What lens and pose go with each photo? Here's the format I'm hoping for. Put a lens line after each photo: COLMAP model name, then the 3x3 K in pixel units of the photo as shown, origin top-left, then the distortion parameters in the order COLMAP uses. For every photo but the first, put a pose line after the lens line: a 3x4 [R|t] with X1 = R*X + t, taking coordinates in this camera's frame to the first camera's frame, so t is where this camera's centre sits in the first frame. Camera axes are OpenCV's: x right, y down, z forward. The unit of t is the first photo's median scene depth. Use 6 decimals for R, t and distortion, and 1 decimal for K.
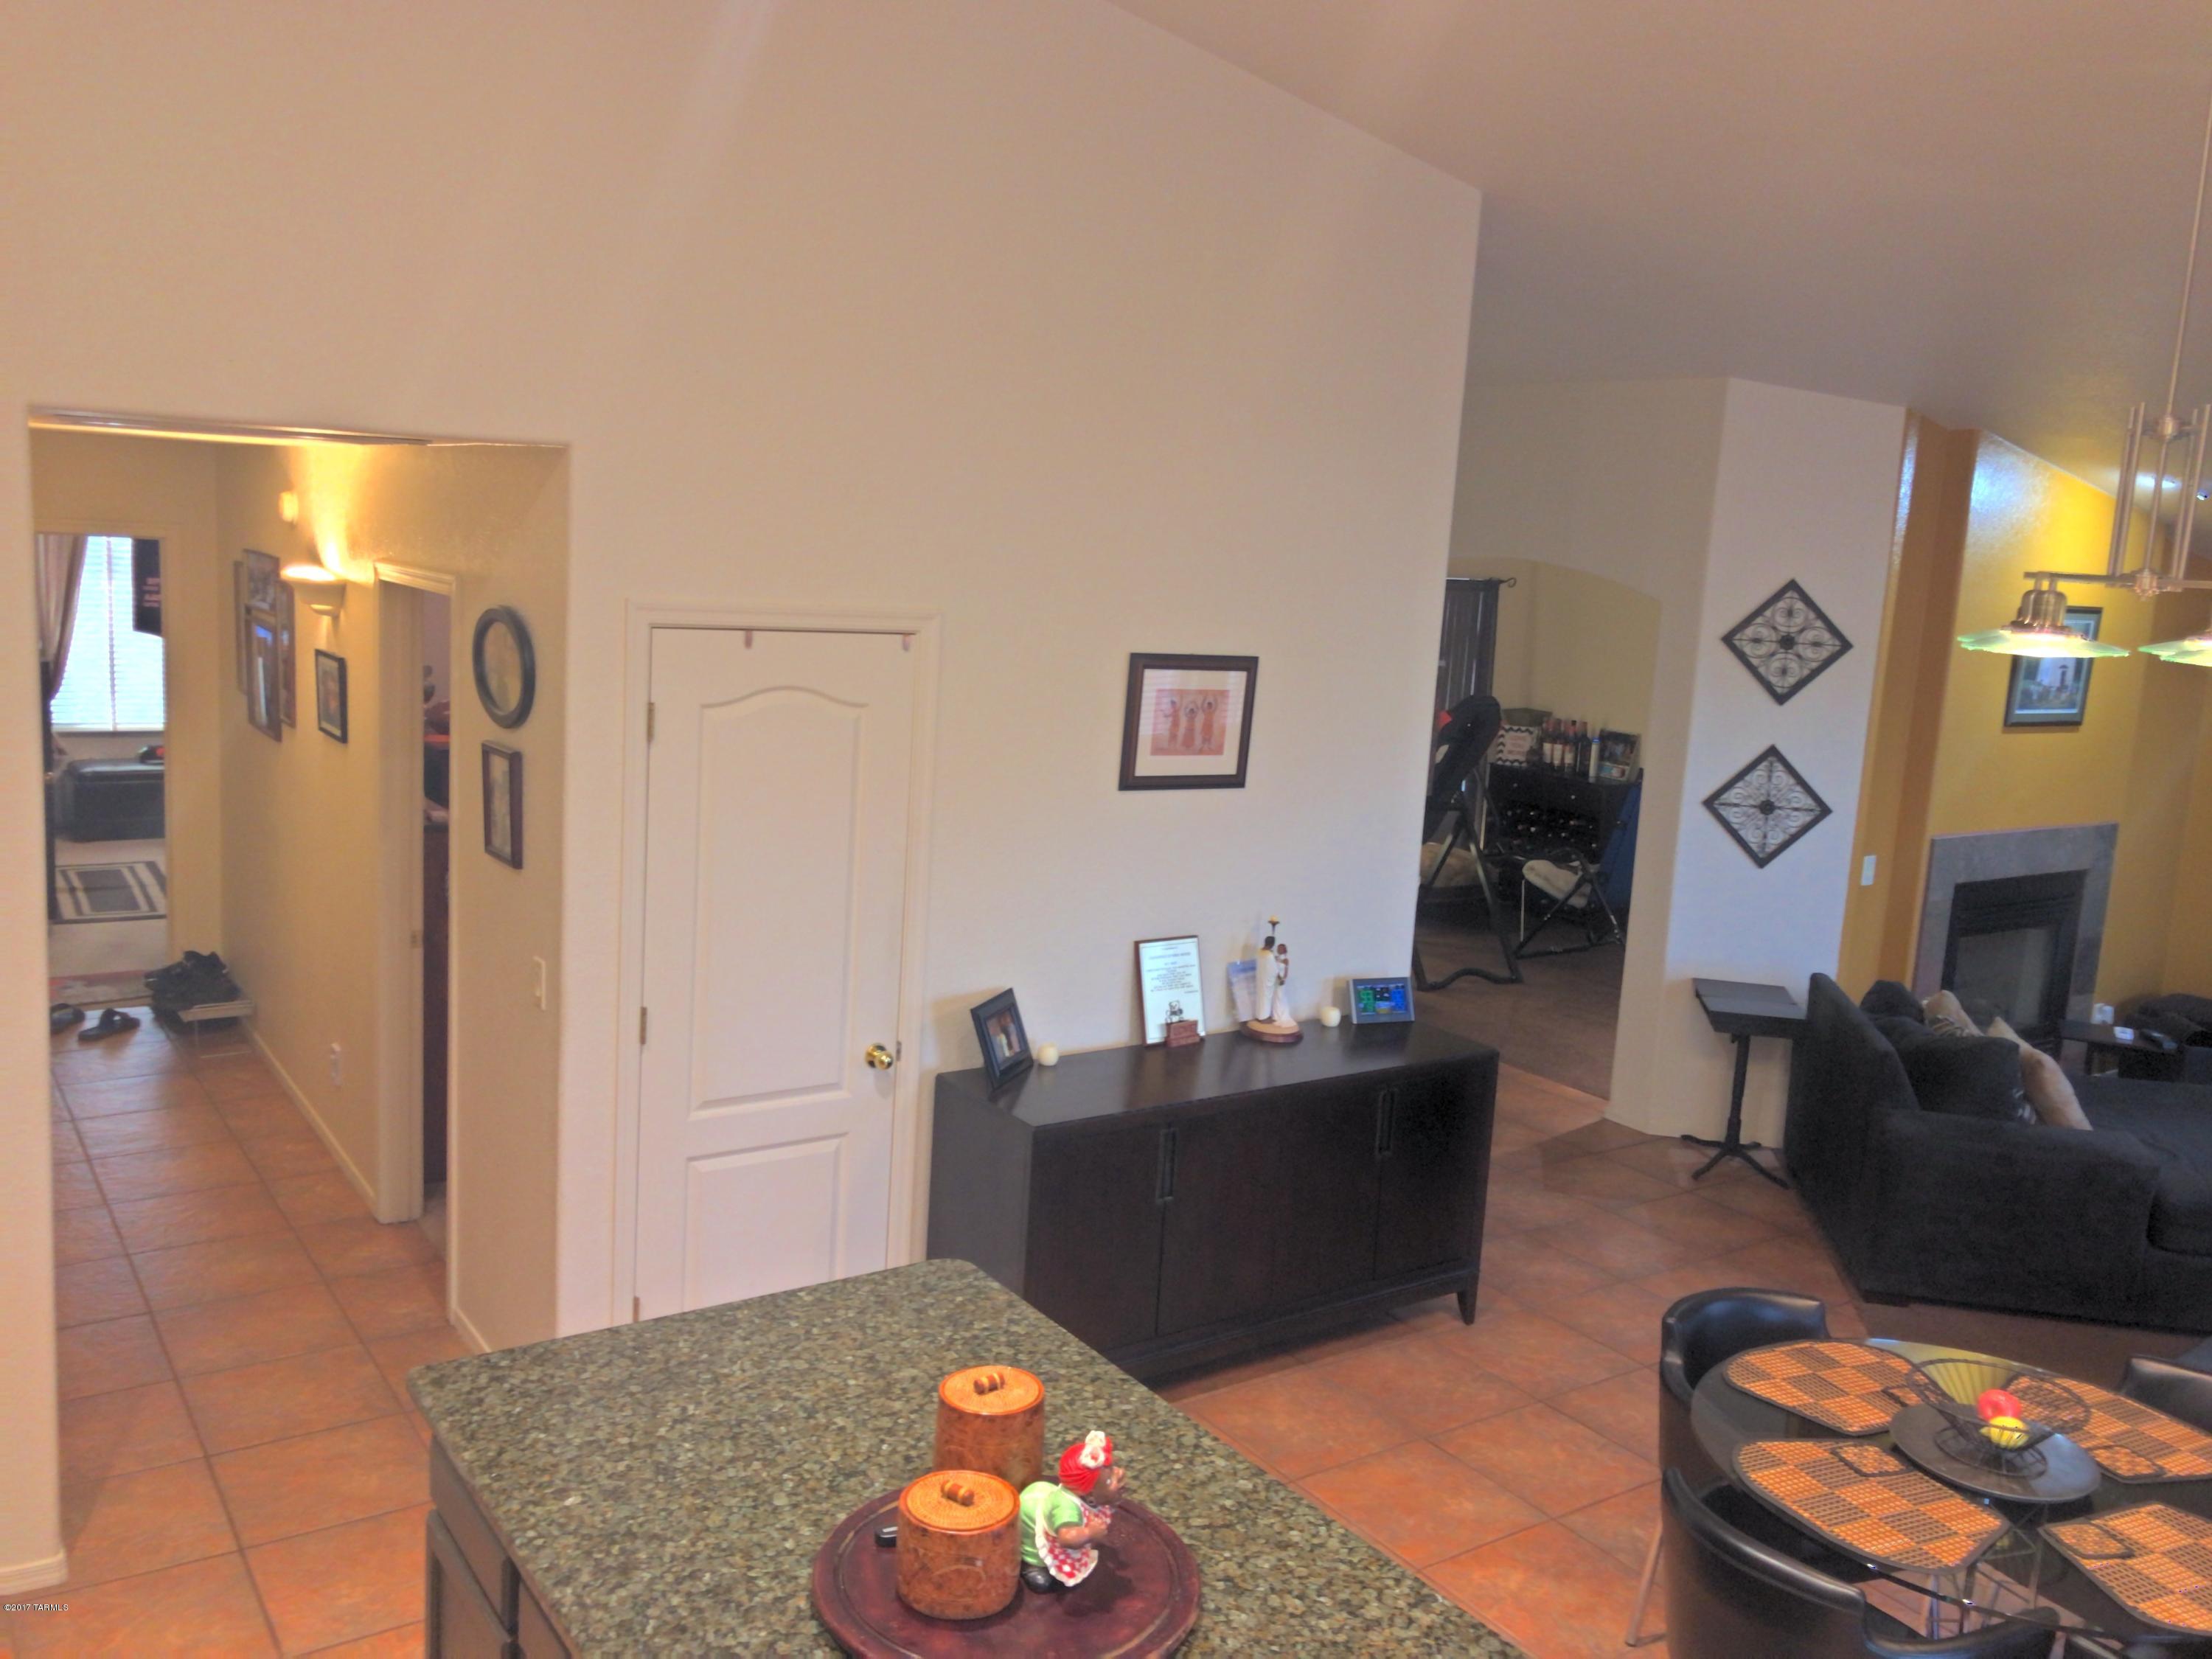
lens RADIAL K [[1797.3, 0, 1116.9], [0, 1797.3, 820.1], [0, 0, 1]] dist [0.015173, -0.030720]
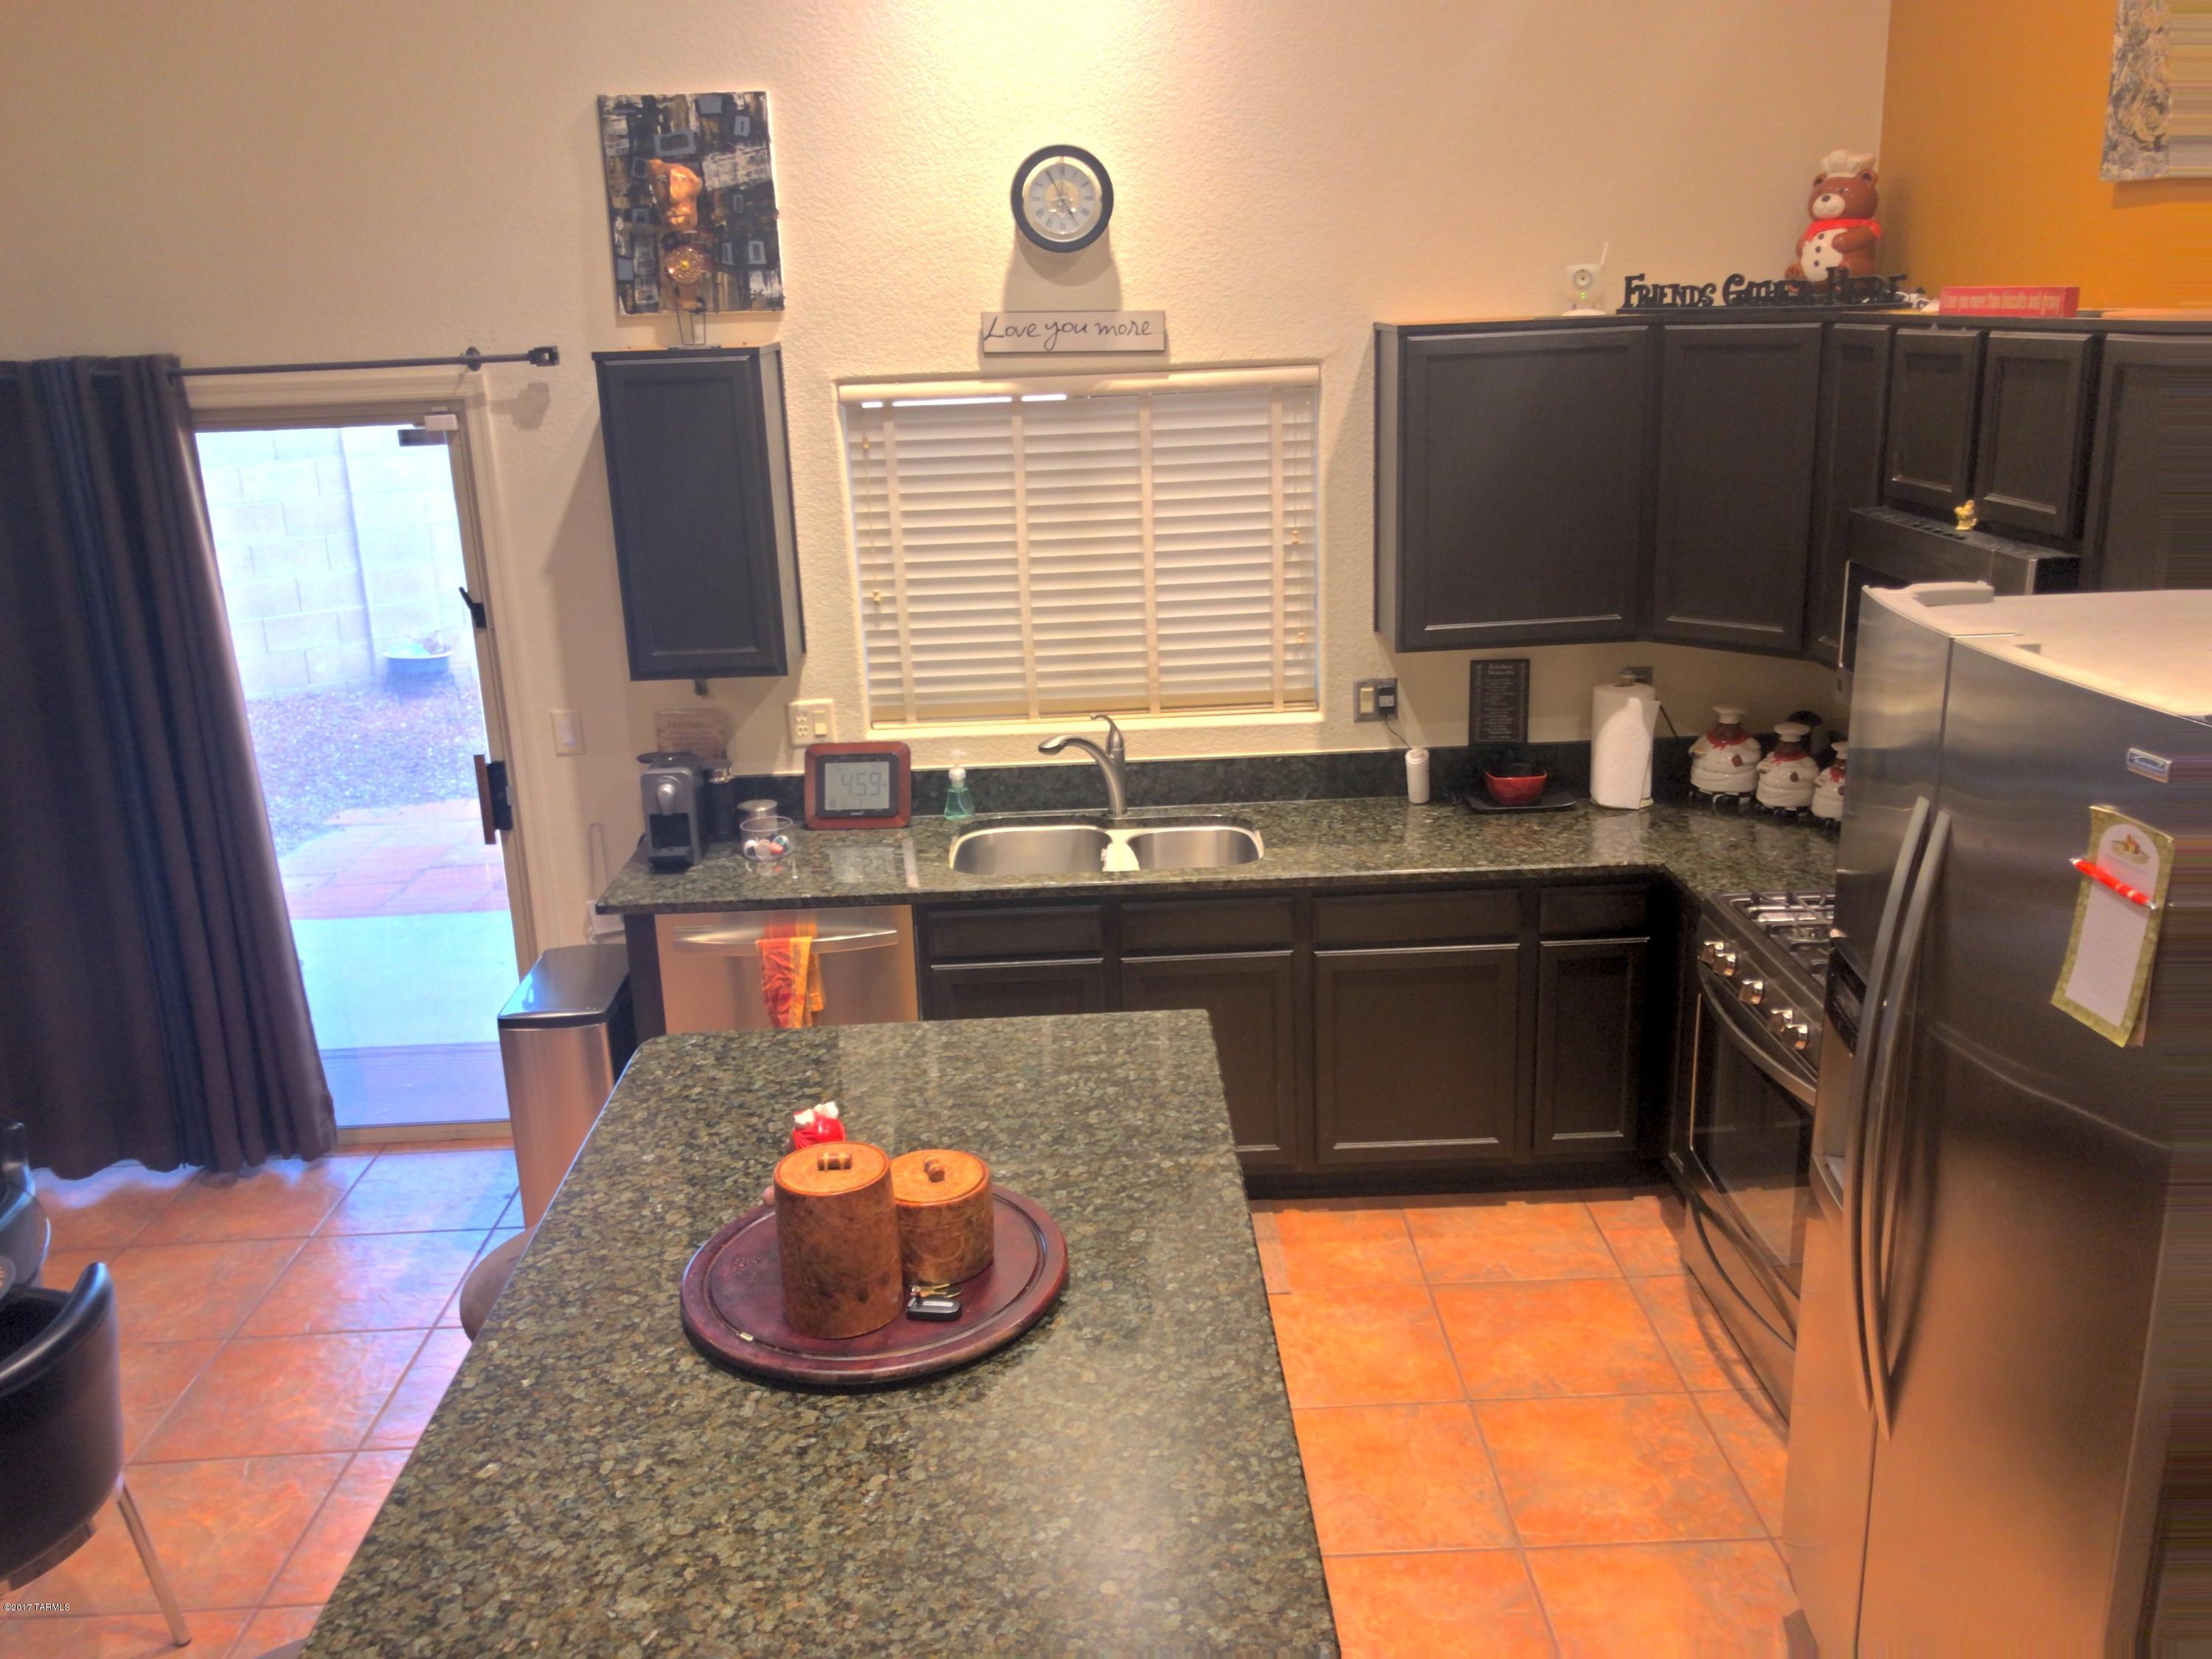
lens RADIAL K [[1797.3, 0, 1116.9], [0, 1797.3, 820.1], [0, 0, 1]] dist [0.015173, -0.030720]
pose [[-0.836992, -0.183347, 0.515585, -0.339098], [0.070601, 0.898142, 0.434000, -0.121294], [-0.542641, 0.399656, -0.738793, 0.821300]]
